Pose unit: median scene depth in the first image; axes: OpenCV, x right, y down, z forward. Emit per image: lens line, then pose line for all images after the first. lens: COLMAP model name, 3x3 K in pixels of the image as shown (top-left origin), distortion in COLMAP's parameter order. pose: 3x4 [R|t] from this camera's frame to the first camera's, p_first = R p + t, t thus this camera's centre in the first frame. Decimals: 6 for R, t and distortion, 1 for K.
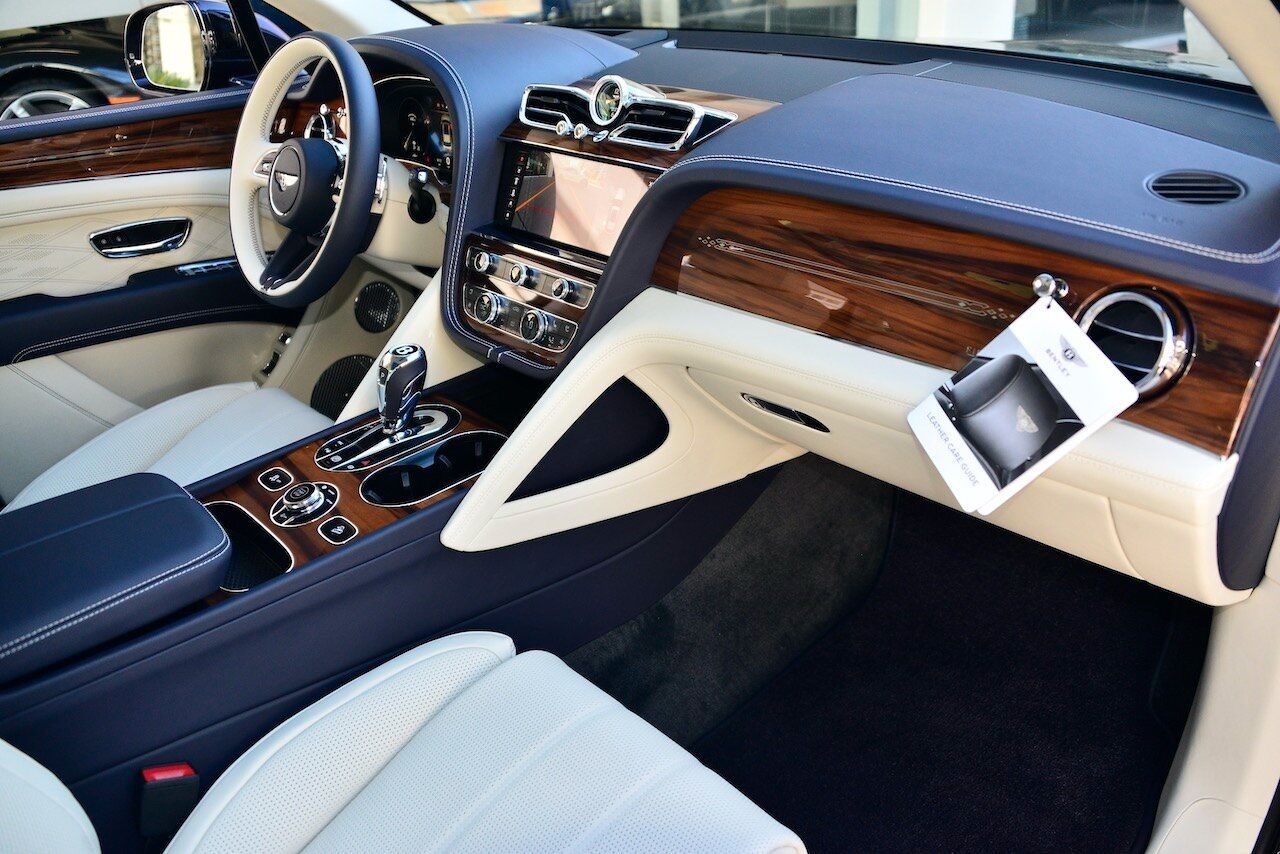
lens RADIAL K [[1040.7, 0, 640.0], [0, 1040.7, 427.0], [0, 0, 1]] dist [-0.005343, -0.000863]
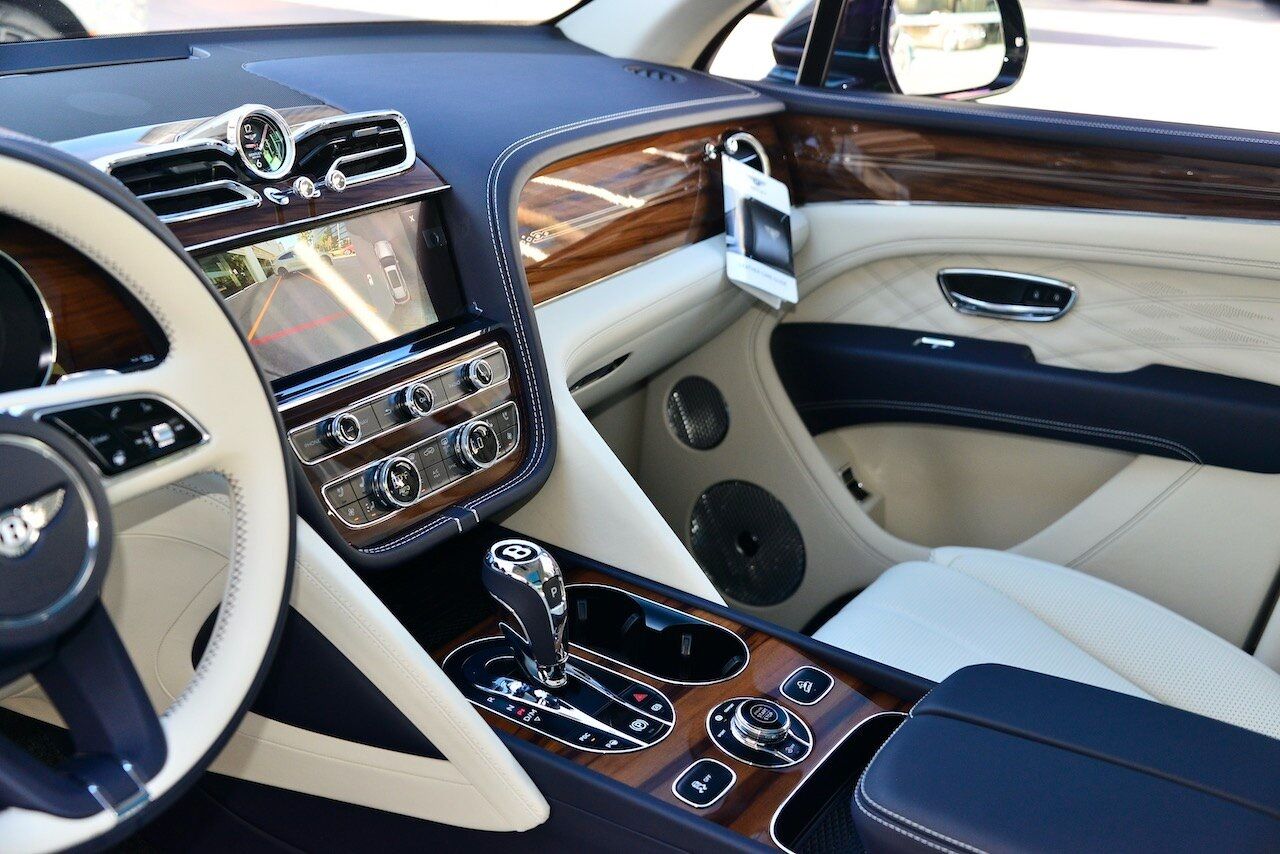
lens RADIAL K [[1458.4, 0, 640.0], [0, 1458.4, 427.0], [0, 0, 1]] dist [-0.006313, -0.051975]
pose [[-0.281379, -0.321733, 0.904054, -1.114908], [0.391745, 0.821523, 0.414289, -0.516702], [-0.875992, 0.470731, -0.105122, 1.111940]]
